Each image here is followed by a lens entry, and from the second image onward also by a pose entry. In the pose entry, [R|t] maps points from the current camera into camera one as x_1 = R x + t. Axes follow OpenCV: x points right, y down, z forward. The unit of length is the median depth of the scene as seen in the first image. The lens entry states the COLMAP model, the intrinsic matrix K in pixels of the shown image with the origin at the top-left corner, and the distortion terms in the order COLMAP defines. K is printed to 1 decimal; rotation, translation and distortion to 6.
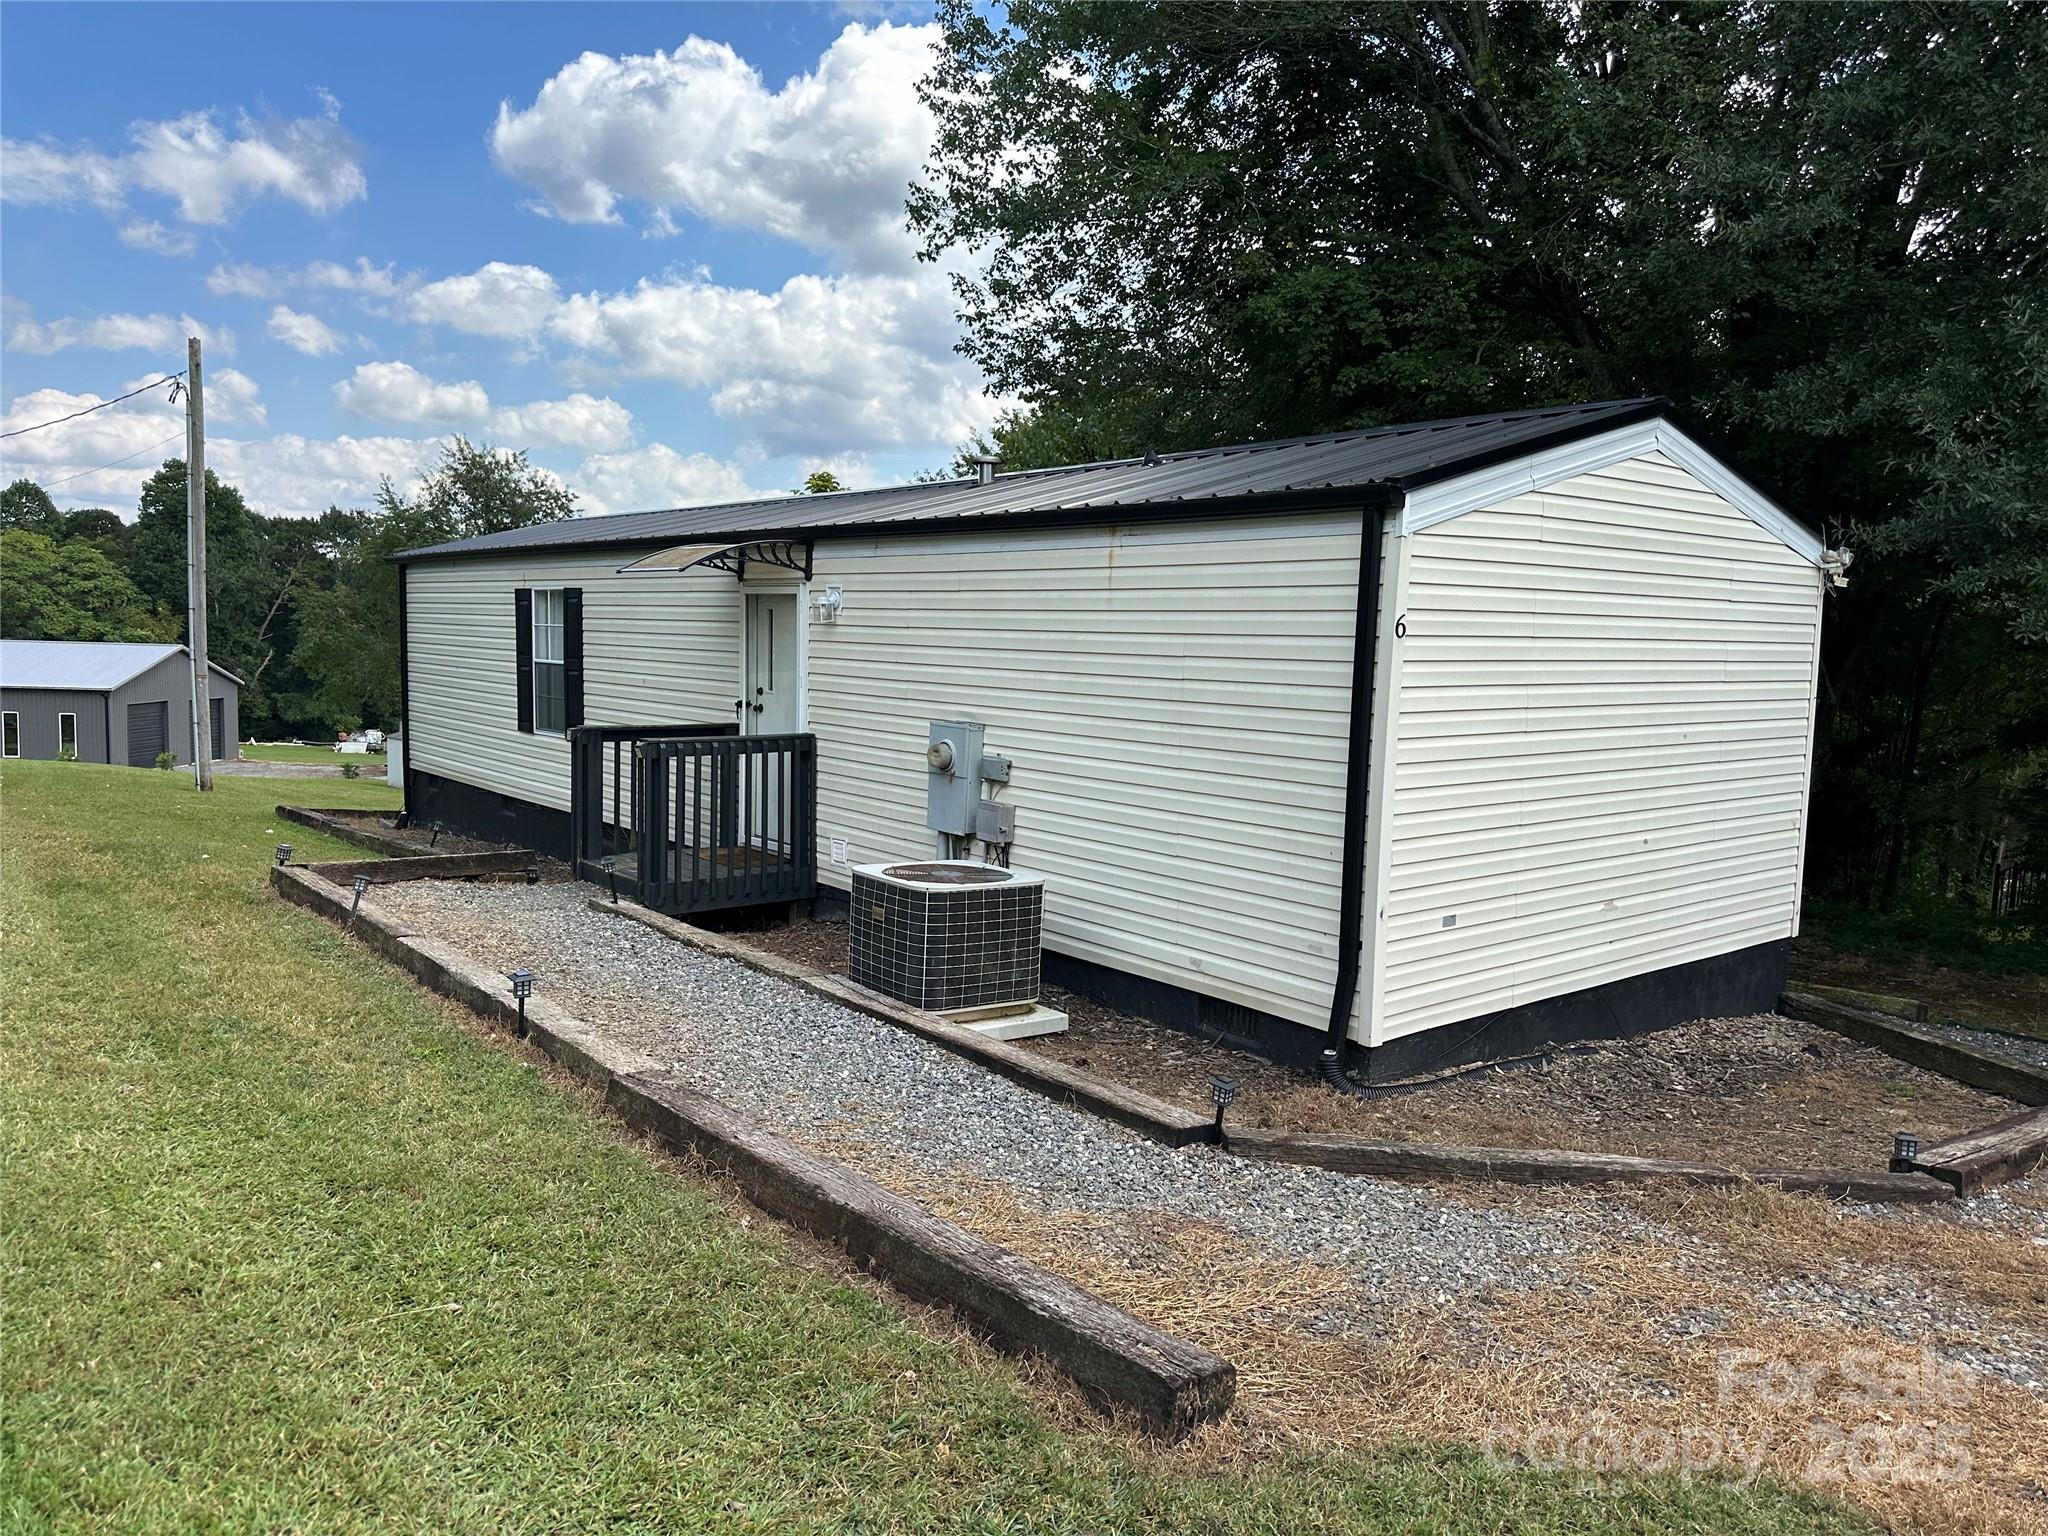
lens RADIAL K [[1413.3, 0, 1024.0], [0, 1413.3, 768.0], [0, 0, 1]] dist [0.082876, -0.117847]
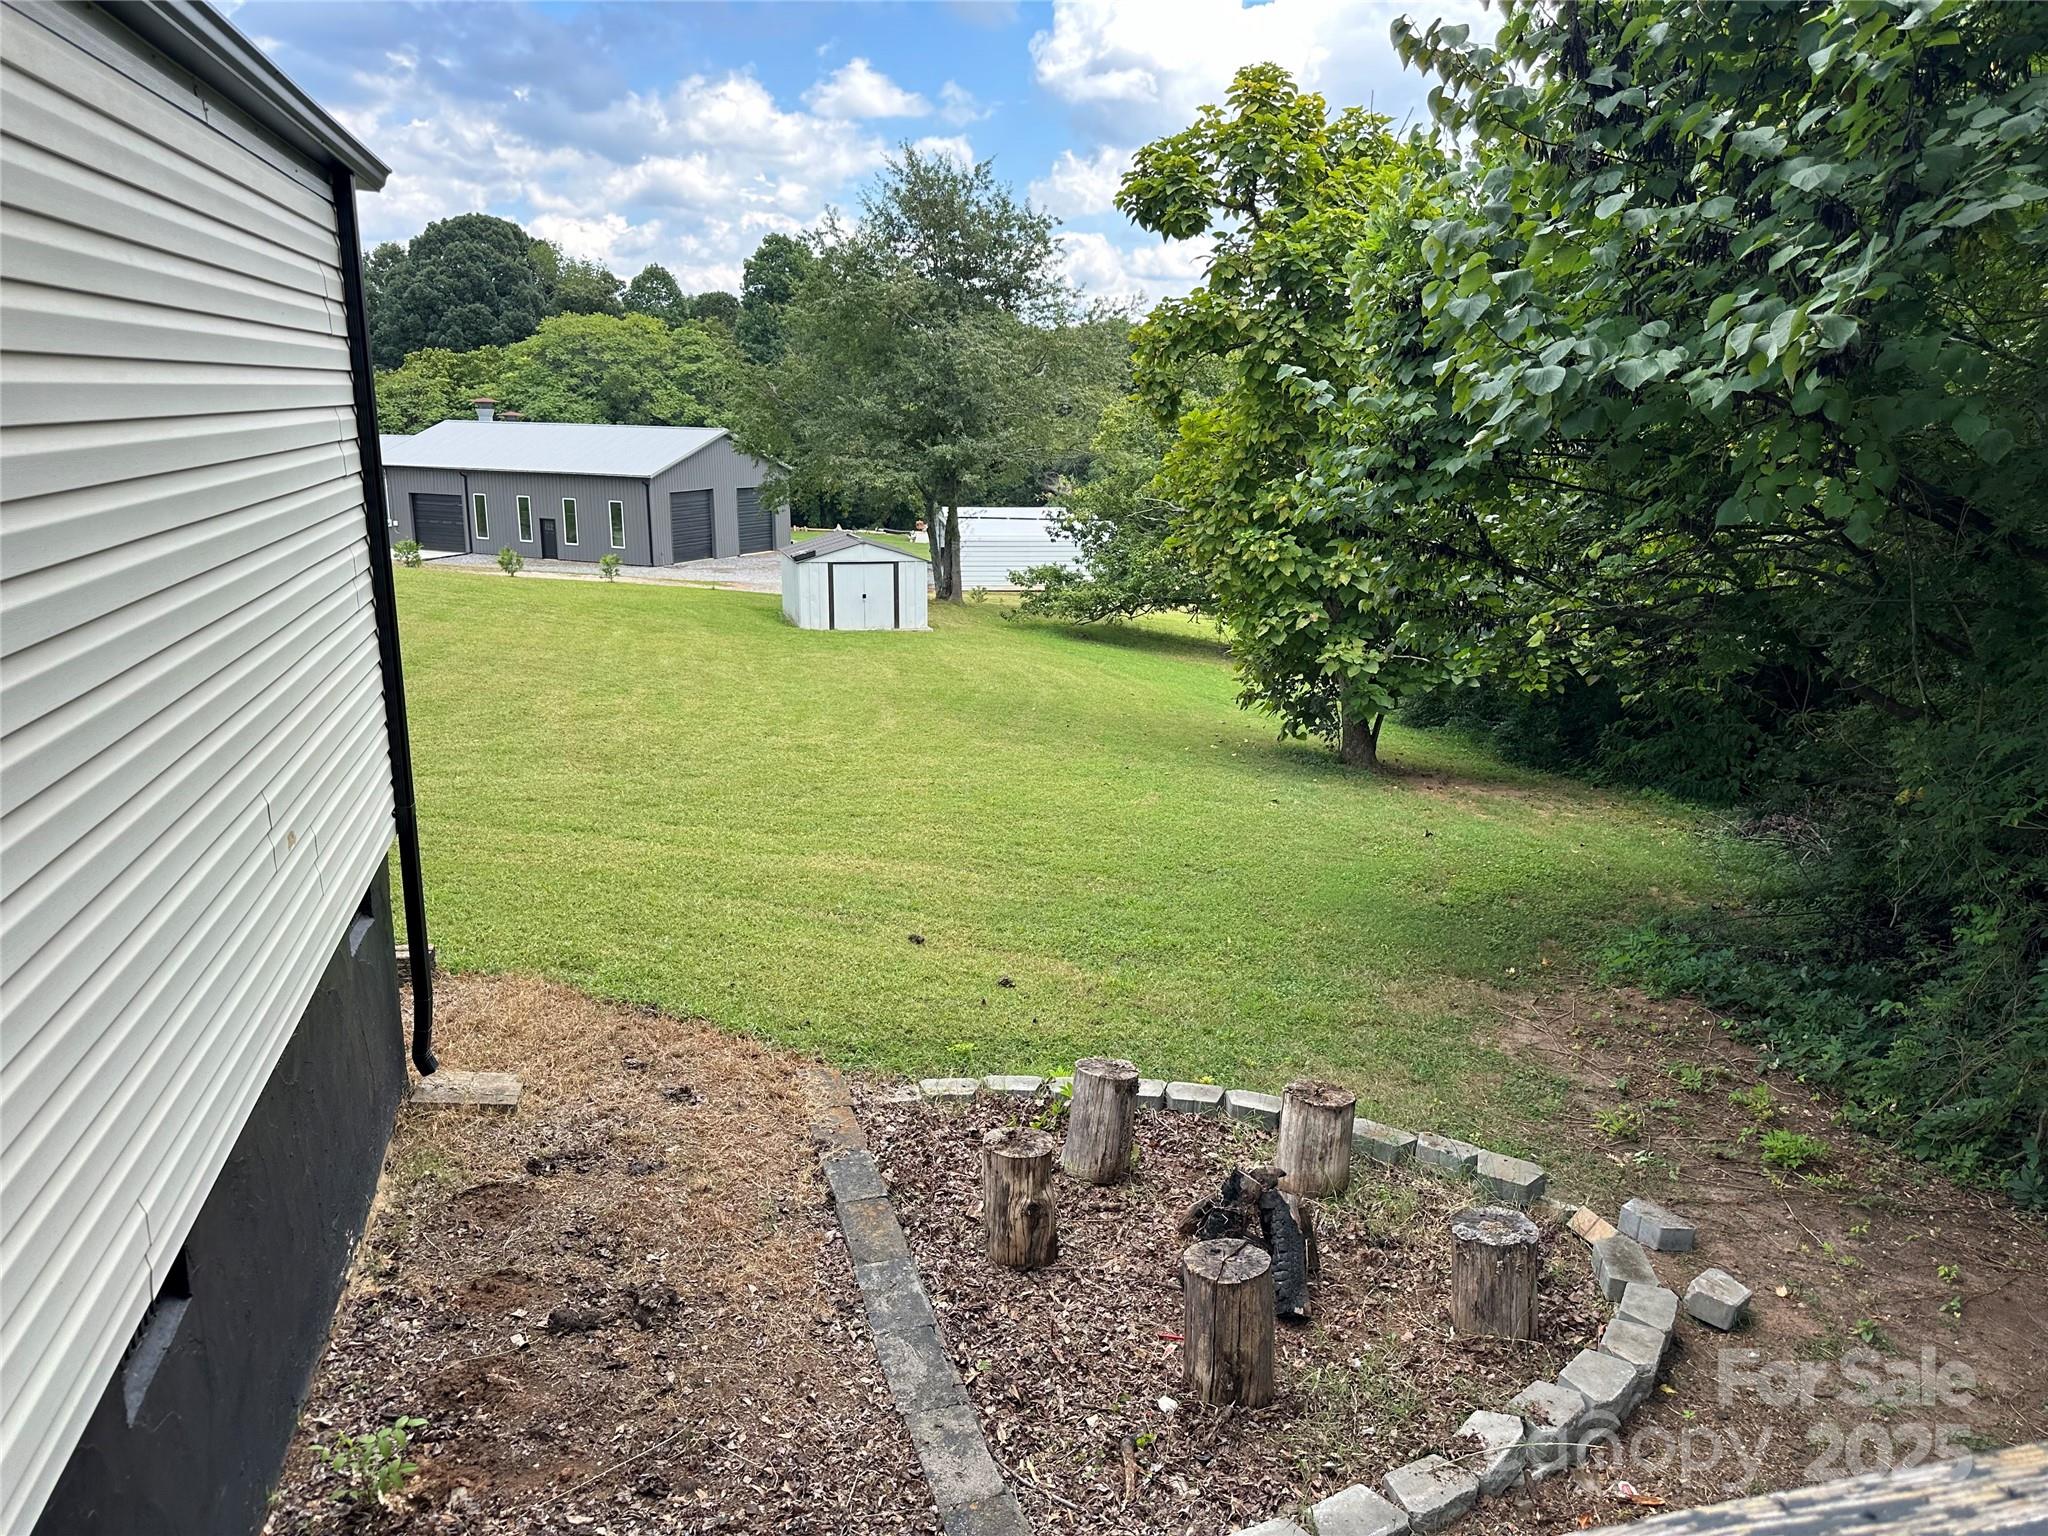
lens RADIAL K [[1434.1, 0, 1032.4], [0, 1434.1, 780.9], [0, 0, 1]] dist [0.122116, -0.199912]
pose [[0.912616, 0.088294, -0.399170, 0.003244], [-0.024954, 0.986610, 0.161180, -0.010721], [0.408057, -0.137134, 0.902599, 0.126937]]
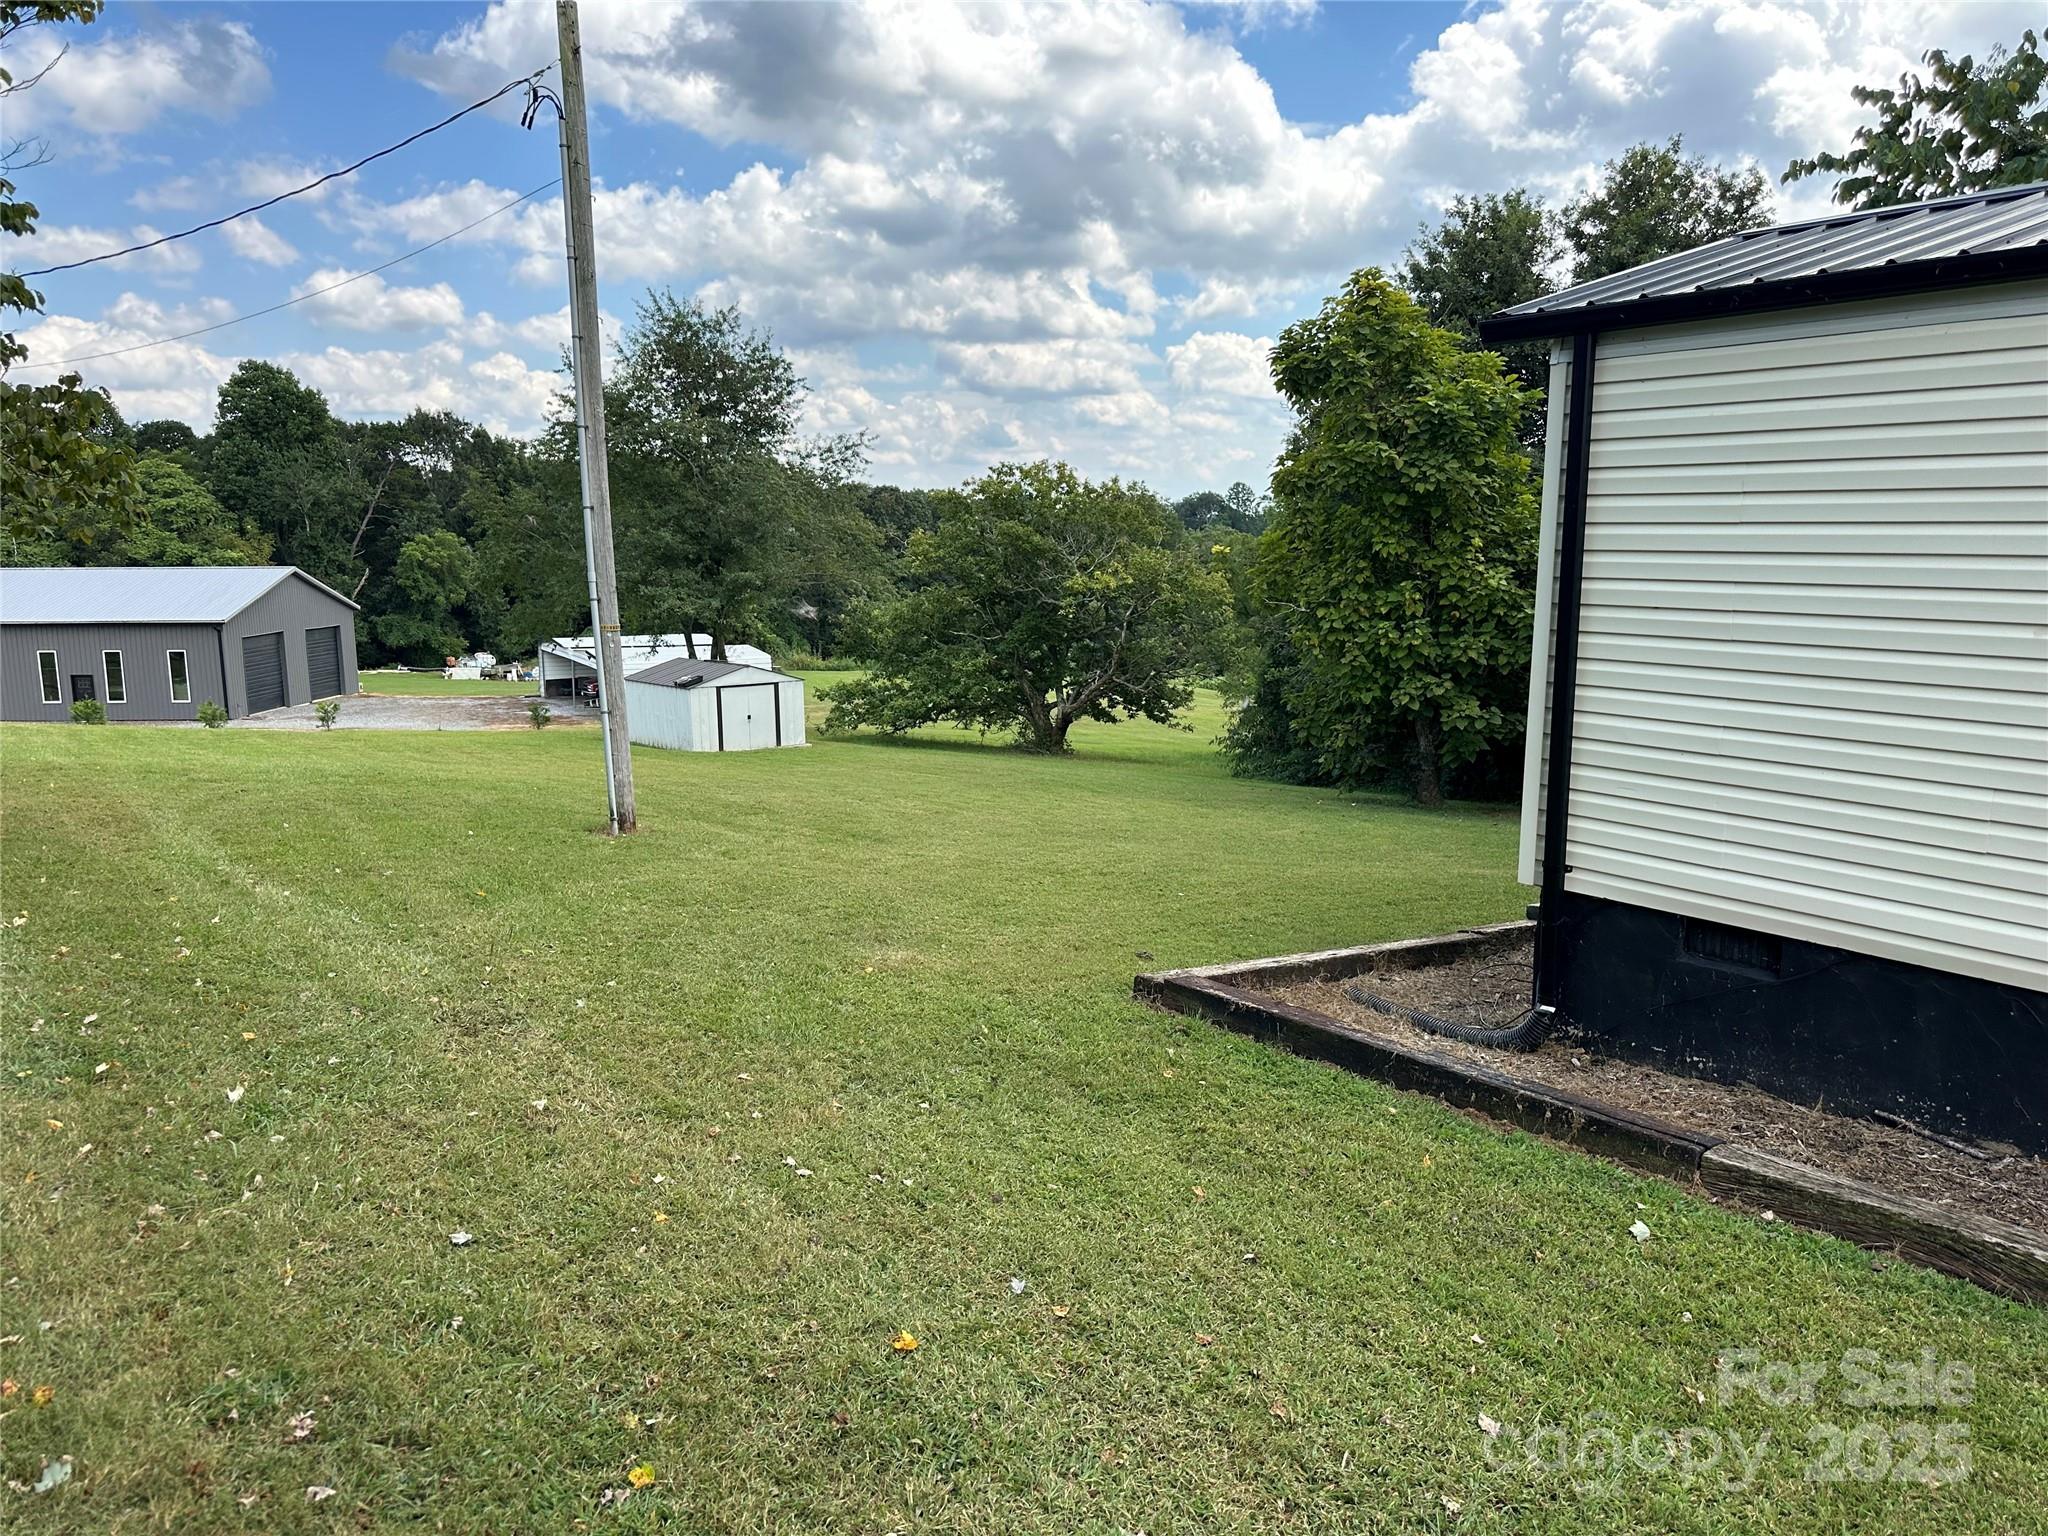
lens RADIAL K [[1450.9, 0, 1031.6], [0, 1450.9, 776.2], [0, 0, 1]] dist [0.063938, -0.091922]
pose [[0.998726, -0.027533, -0.042288, -0.072809], [0.030677, 0.996665, 0.075612, -0.008678], [0.040066, -0.076813, 0.996240, 0.081937]]
